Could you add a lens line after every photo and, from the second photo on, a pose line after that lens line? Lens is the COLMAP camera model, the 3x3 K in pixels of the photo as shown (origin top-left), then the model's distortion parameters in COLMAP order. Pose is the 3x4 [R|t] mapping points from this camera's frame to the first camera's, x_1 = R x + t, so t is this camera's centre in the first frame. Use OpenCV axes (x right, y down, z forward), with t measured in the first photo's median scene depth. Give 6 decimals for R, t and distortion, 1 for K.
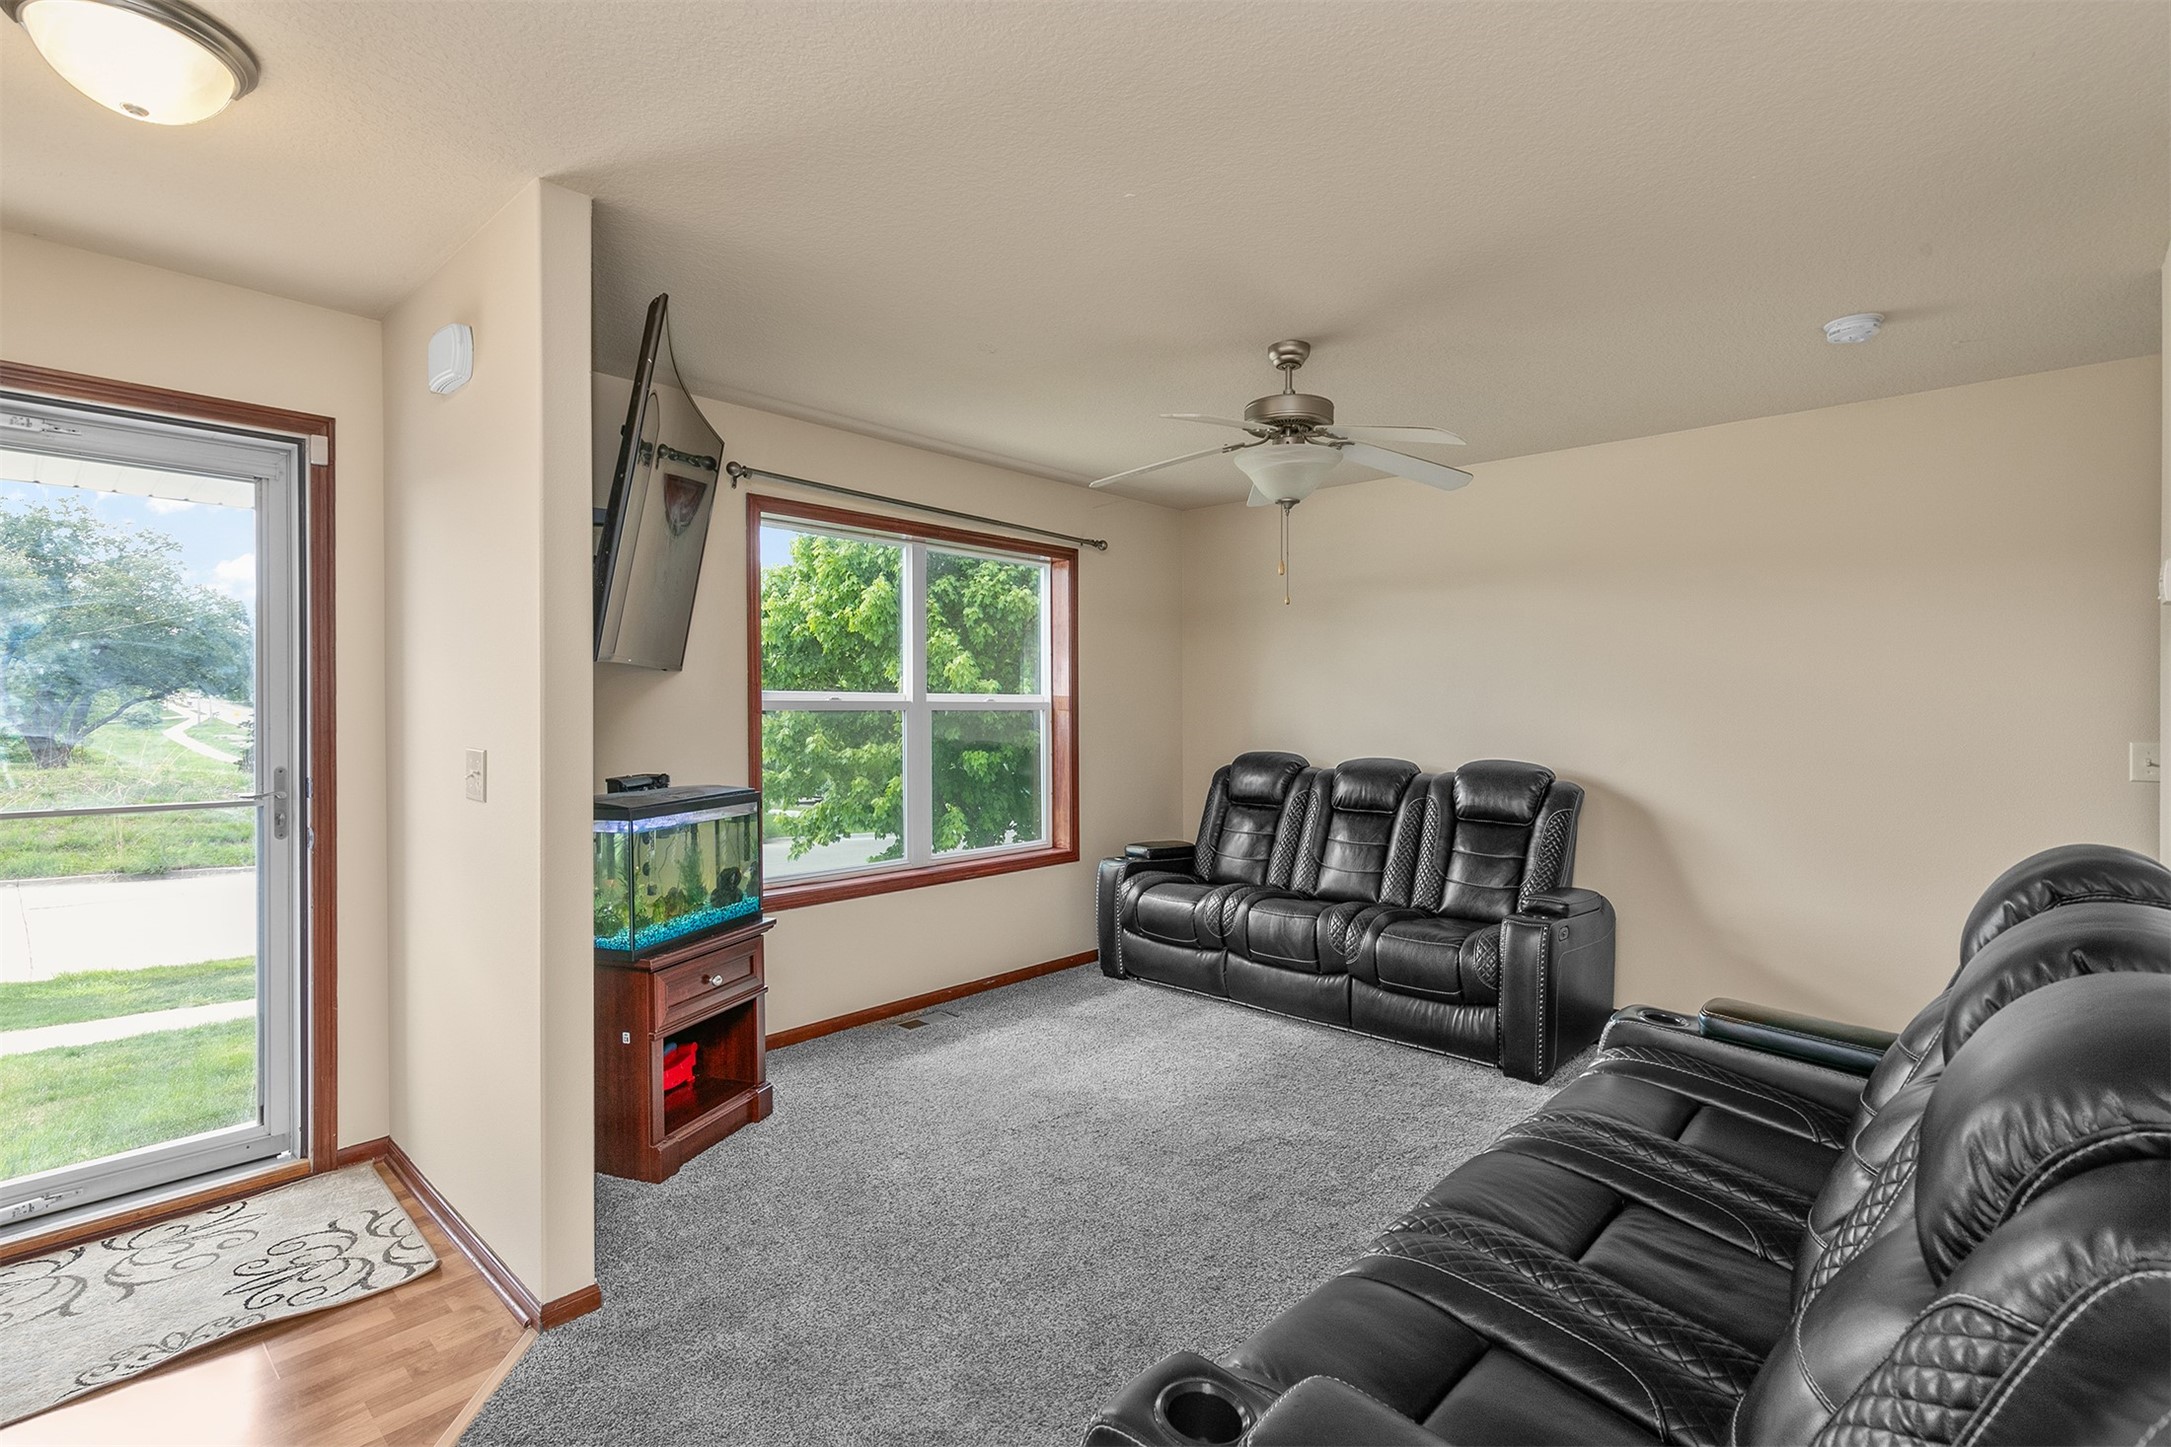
lens RADIAL K [[981.5, 0, 1079.0], [0, 981.5, 691.9], [0, 0, 1]] dist [0.014278, 0.000843]
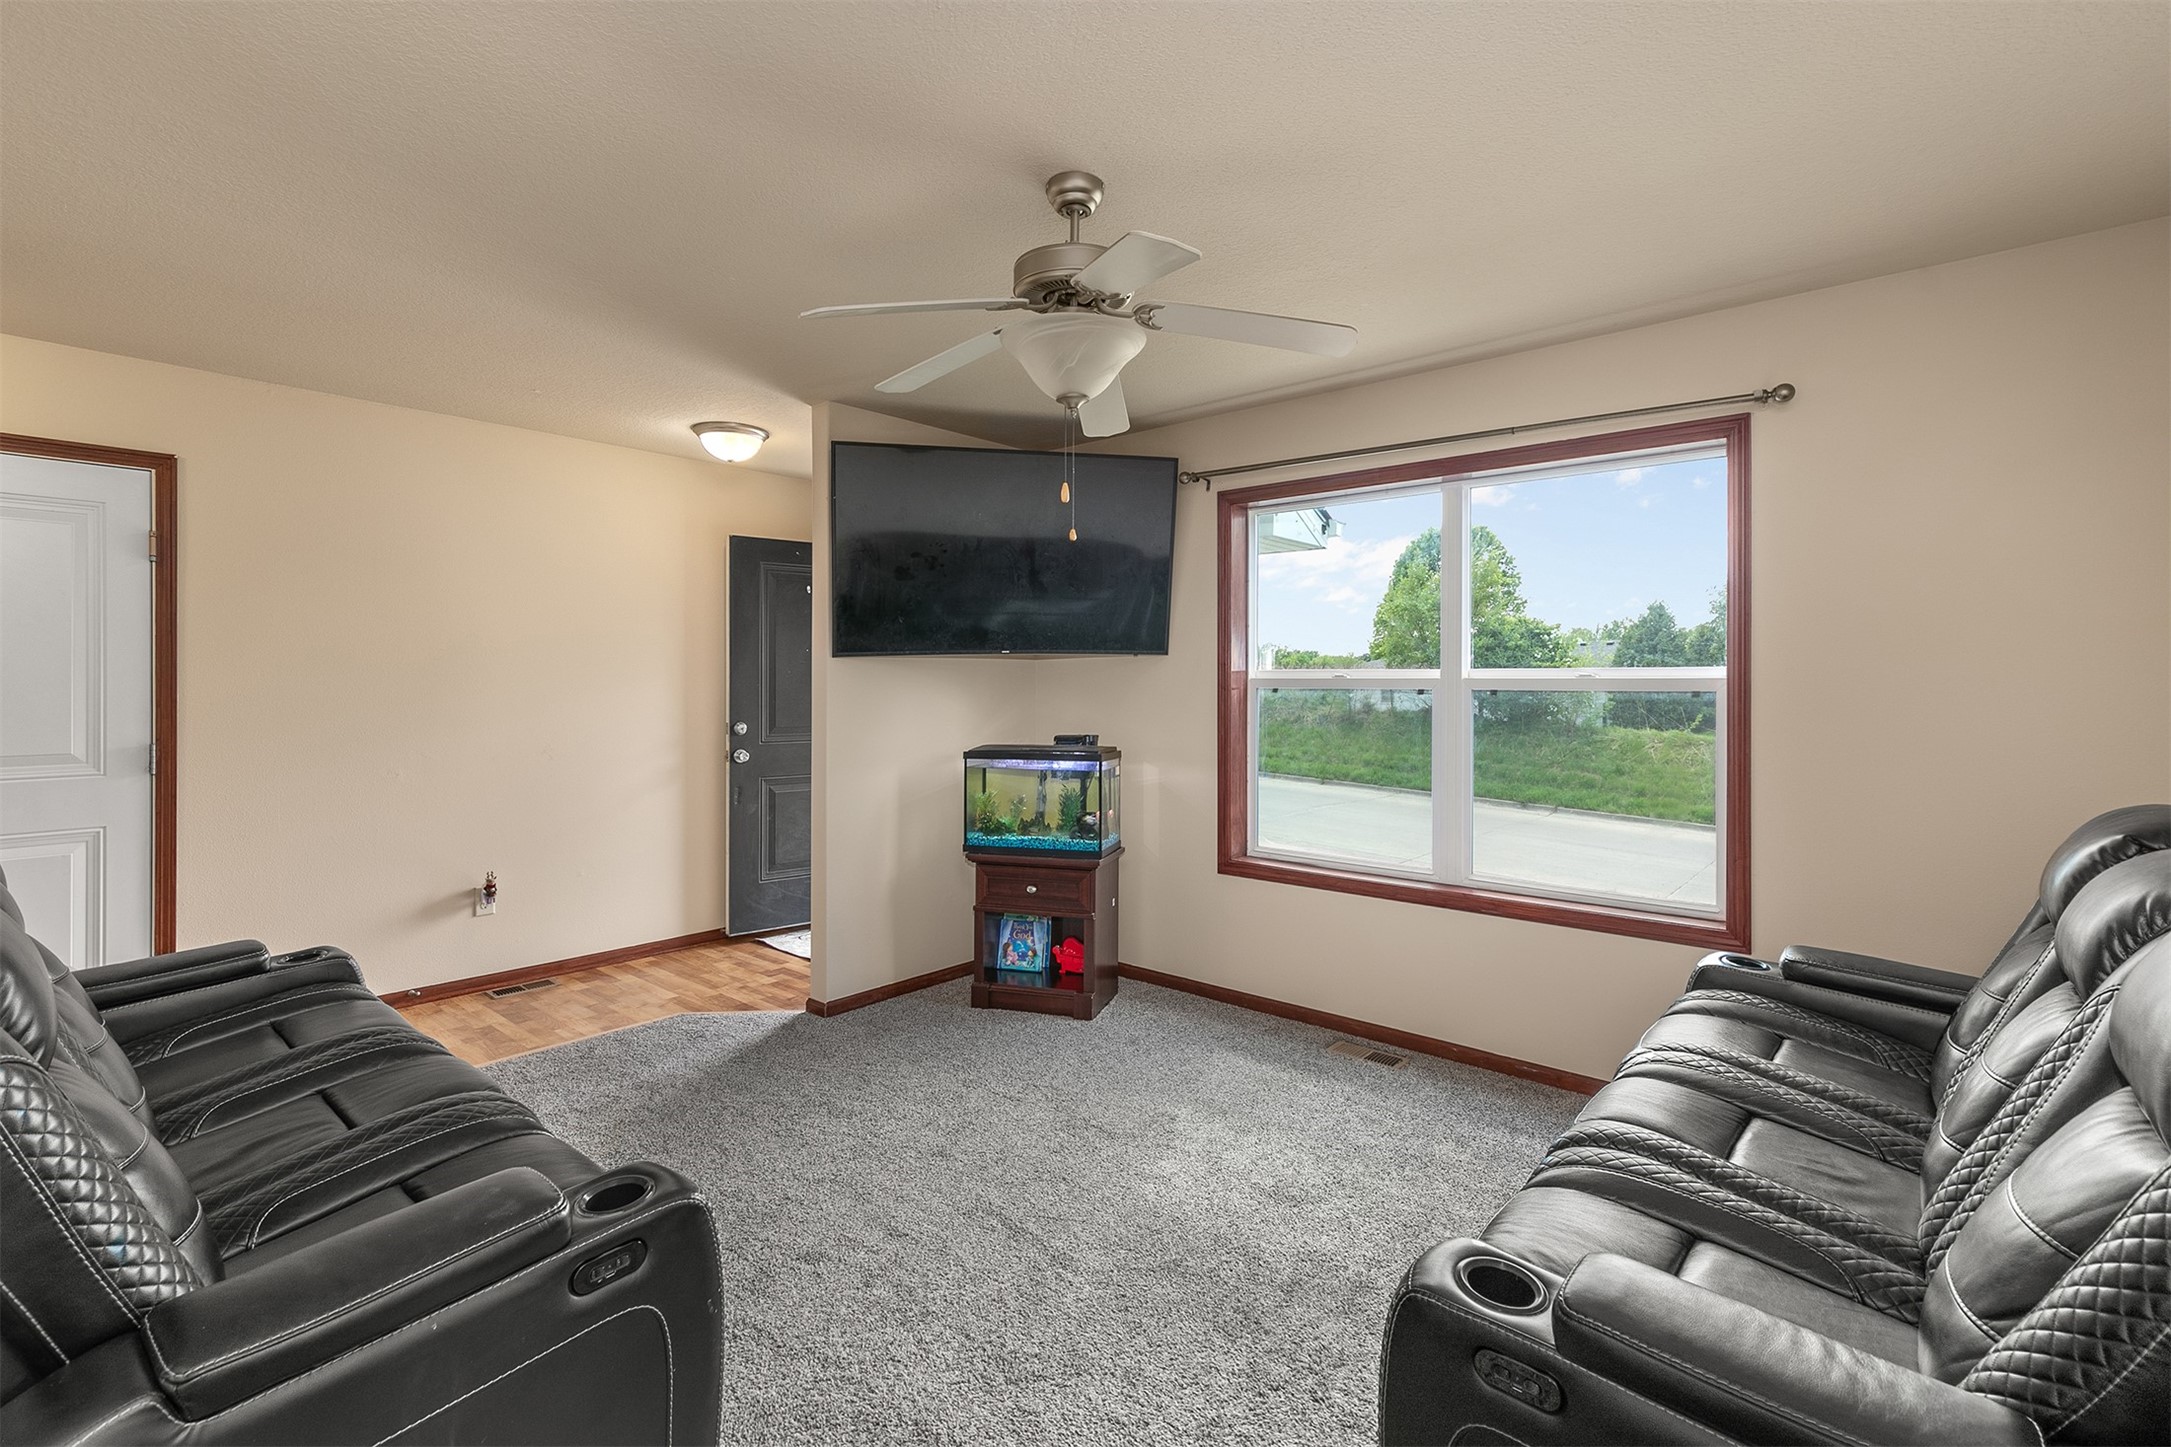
lens RADIAL K [[981.5, 0, 1079.0], [0, 981.5, 691.9], [0, 0, 1]] dist [0.014278, 0.000843]
pose [[0.043517, 0.009818, -0.999004, 0.746304], [0.008160, 0.999915, 0.010182, 0.009188], [0.999019, -0.008595, 0.043434, 0.781250]]
